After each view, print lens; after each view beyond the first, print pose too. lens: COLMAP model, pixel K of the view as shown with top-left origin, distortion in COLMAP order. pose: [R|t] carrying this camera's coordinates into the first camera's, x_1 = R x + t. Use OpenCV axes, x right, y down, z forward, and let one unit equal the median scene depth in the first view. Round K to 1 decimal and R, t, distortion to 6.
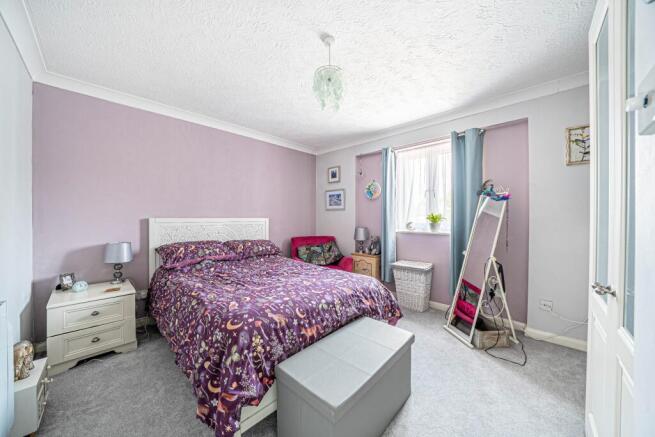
lens RADIAL K [[223.1, 0, 327.5], [0, 223.1, 218.5], [0, 0, 1]] dist [-0.025339, 0.000012]
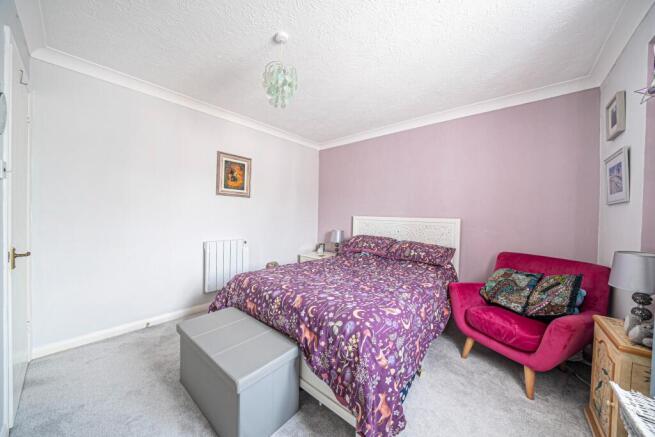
lens RADIAL K [[223.1, 0, 327.5], [0, 223.1, 218.5], [0, 0, 1]] dist [-0.025339, 0.000012]
pose [[0.045541, 0.016859, -0.998820, 0.470951], [-0.025832, 0.999543, 0.015694, -0.003604], [0.998628, 0.025087, 0.045956, 0.542171]]
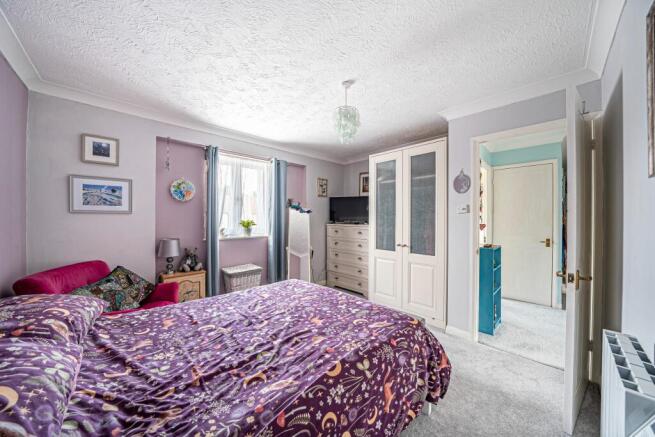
lens RADIAL K [[223.1, 0, 327.5], [0, 223.1, 218.5], [0, 0, 1]] dist [-0.025339, 0.000012]
pose [[0.064185, -0.002630, 0.997935, -0.761548], [0.003121, 0.999992, 0.002435, -0.037811], [-0.997933, 0.002958, 0.064192, 0.633403]]
